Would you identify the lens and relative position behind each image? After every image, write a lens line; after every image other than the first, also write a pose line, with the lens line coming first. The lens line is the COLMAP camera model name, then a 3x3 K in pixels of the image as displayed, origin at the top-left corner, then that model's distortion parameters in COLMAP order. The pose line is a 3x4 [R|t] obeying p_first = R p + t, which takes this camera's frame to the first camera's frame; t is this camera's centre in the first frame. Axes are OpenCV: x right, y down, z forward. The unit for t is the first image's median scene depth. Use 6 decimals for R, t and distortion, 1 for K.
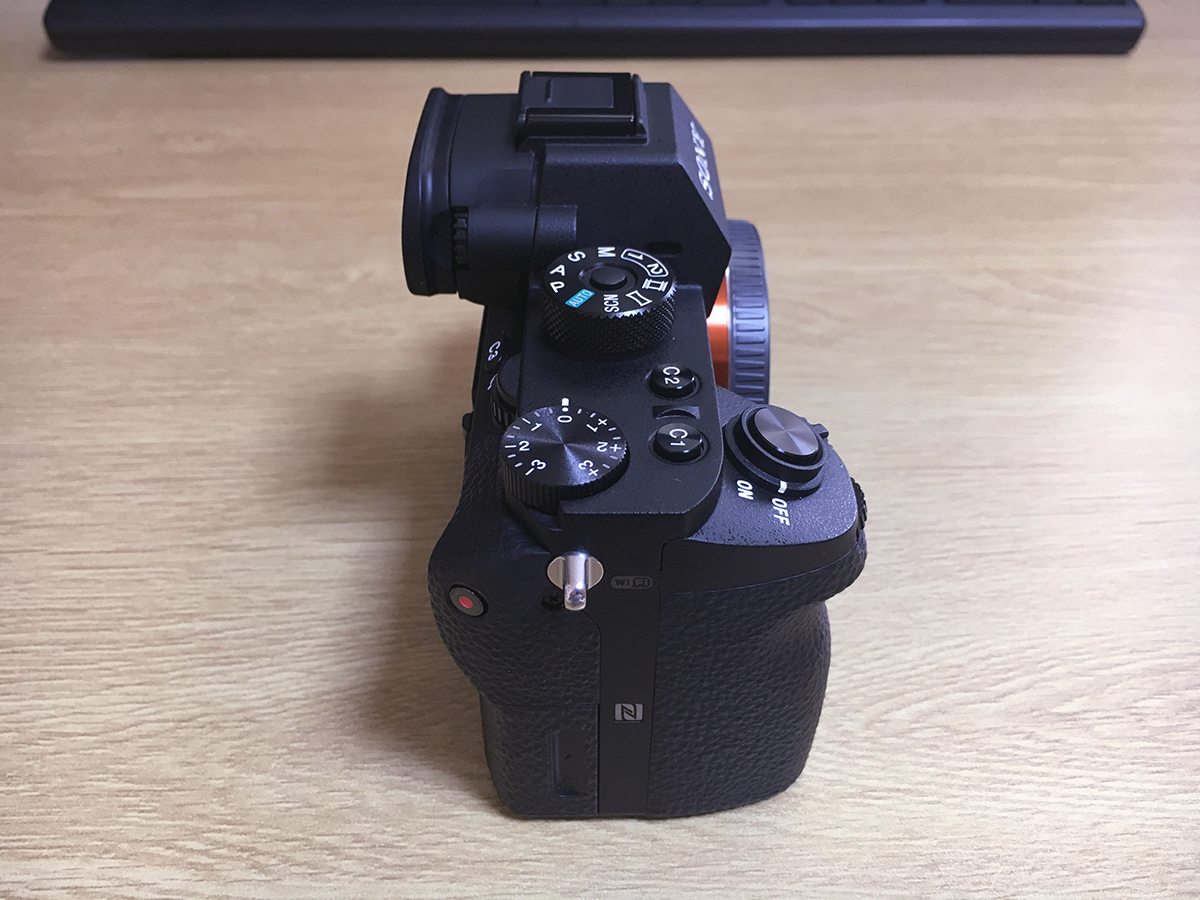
lens RADIAL K [[1046.9, 0, 604.0], [0, 1046.9, 450.9], [0, 0, 1]] dist [0.072034, -0.149564]
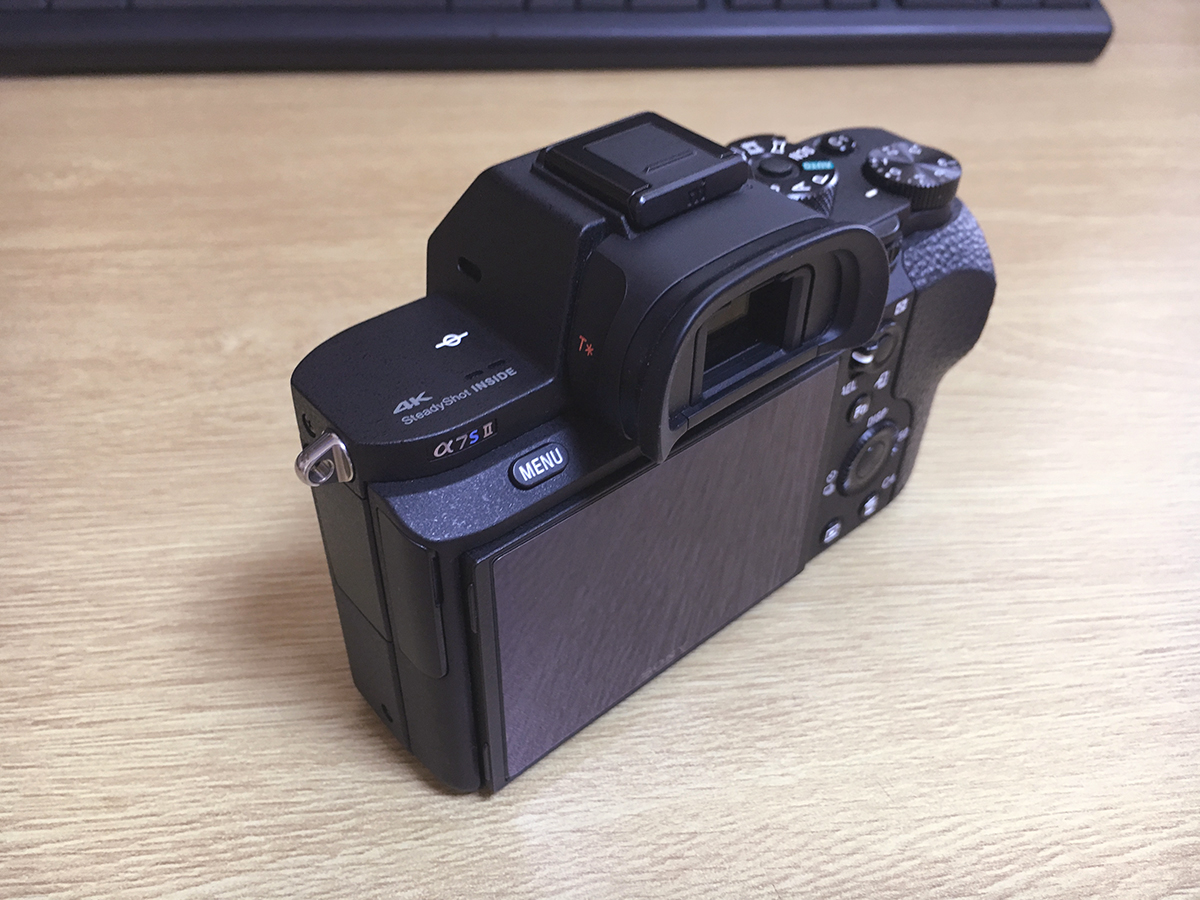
lens RADIAL K [[1054.5, 0, 605.0], [0, 1054.5, 448.7], [0, 0, 1]] dist [0.070712, -0.151606]
pose [[0.998666, -0.022188, 0.046623, 0.037584], [0.021427, 0.999630, 0.016757, -0.136612], [-0.046978, -0.015736, 0.998772, 0.183622]]
